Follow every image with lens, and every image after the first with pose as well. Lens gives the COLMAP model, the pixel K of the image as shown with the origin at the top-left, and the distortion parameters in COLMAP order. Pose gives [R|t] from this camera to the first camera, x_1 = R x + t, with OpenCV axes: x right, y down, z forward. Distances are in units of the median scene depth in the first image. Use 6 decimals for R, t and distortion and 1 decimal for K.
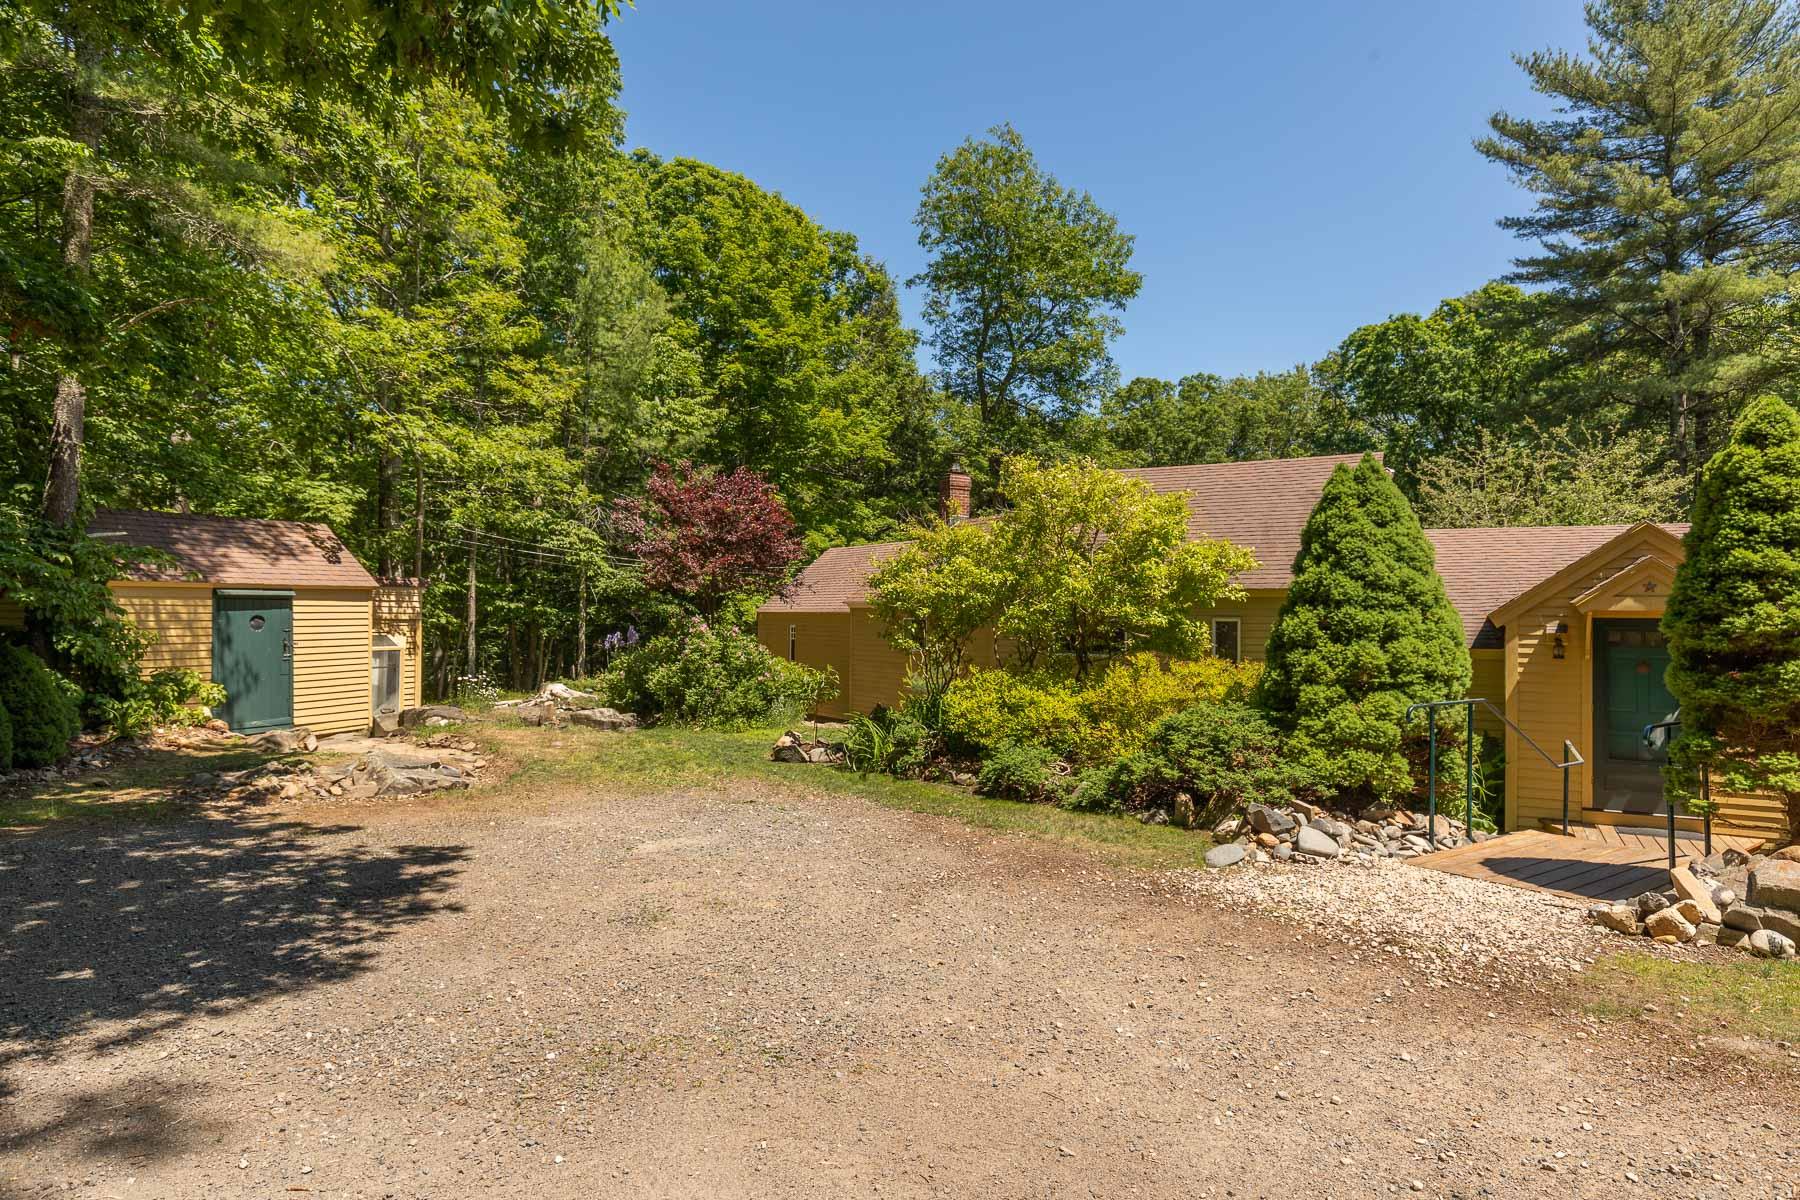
lens RADIAL K [[1094.6, 0, 899.9], [0, 1094.6, 602.3], [0, 0, 1]] dist [0.000077, -0.000030]
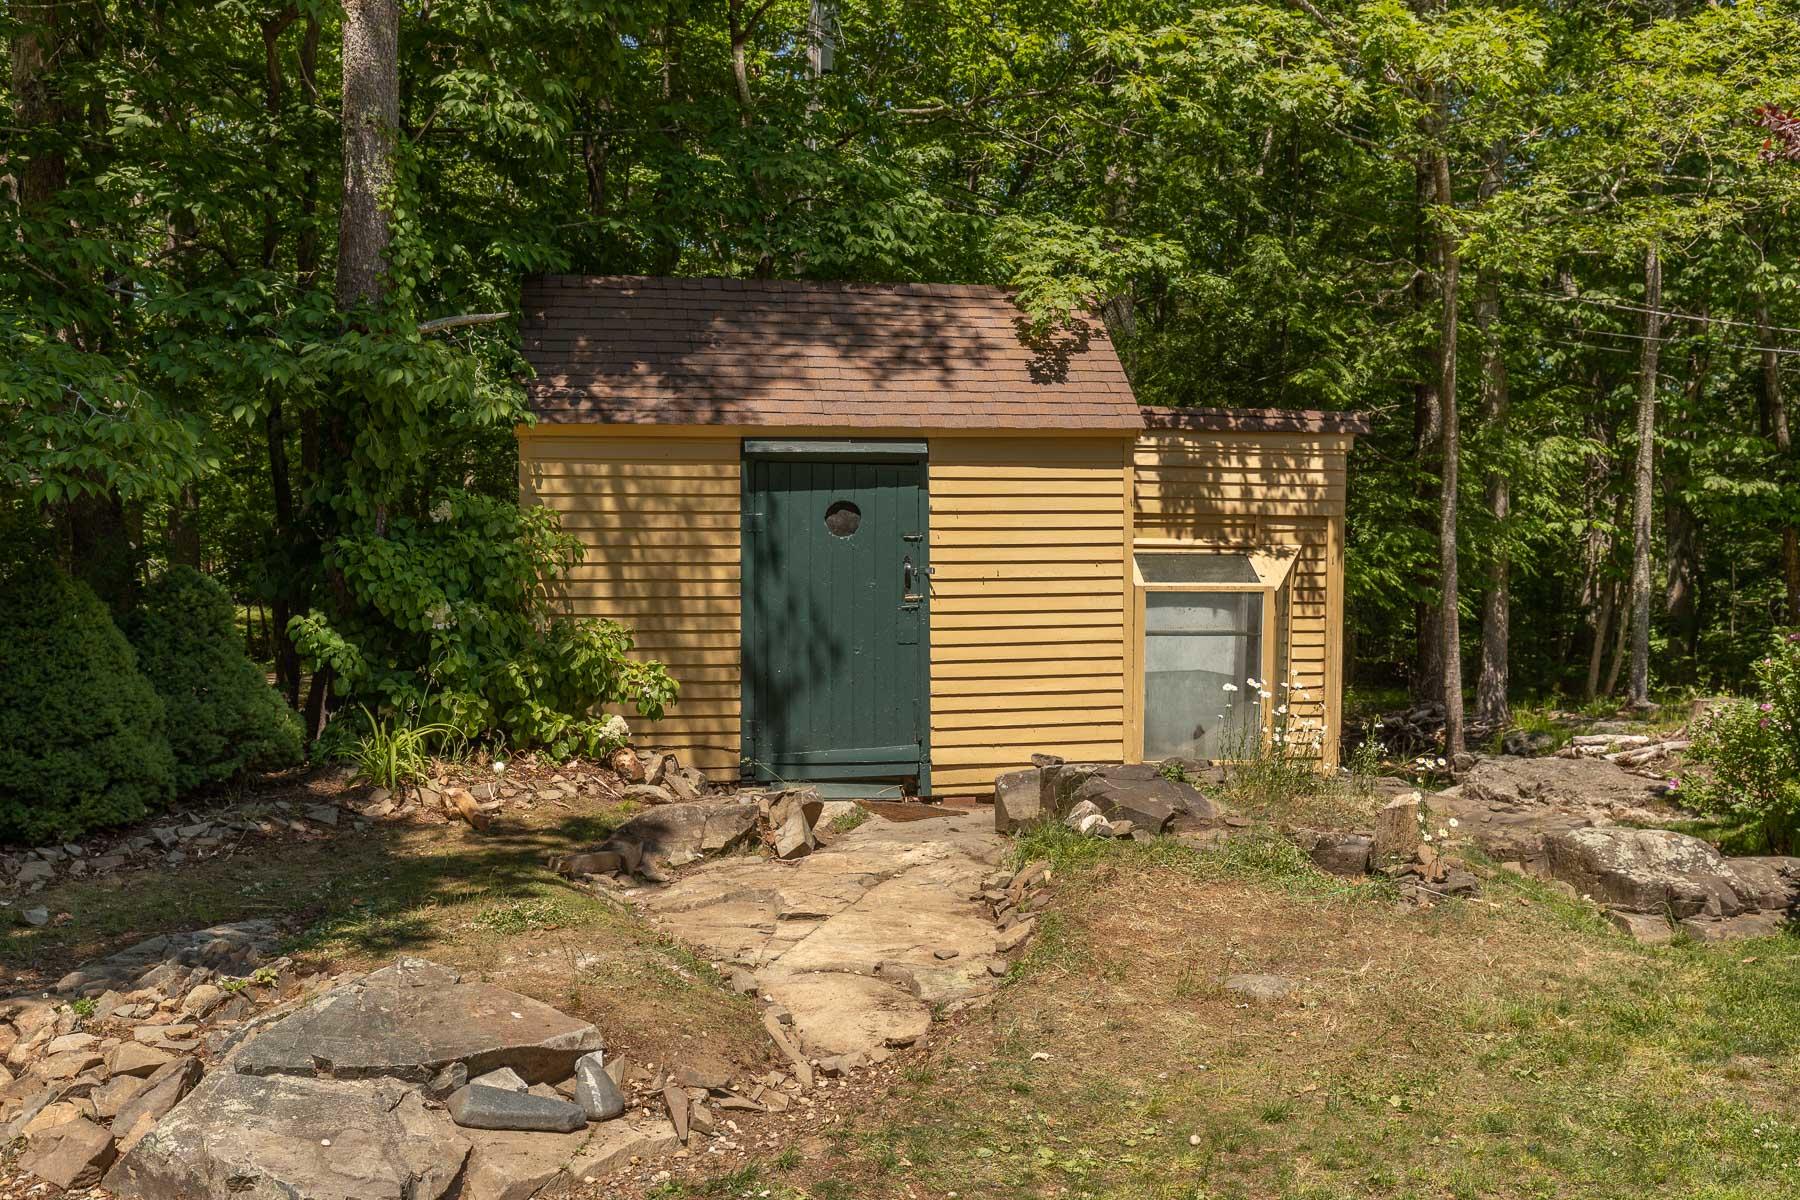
lens RADIAL K [[1755.0, 0, 898.8], [0, 1755.0, 598.9], [0, 0, 1]] dist [0.002265, 0.000000]
pose [[0.596724, 0.043898, -0.801245, -0.027538], [0.001920, 0.998422, 0.056131, 0.011187], [0.802444, -0.035033, 0.595698, 0.592818]]
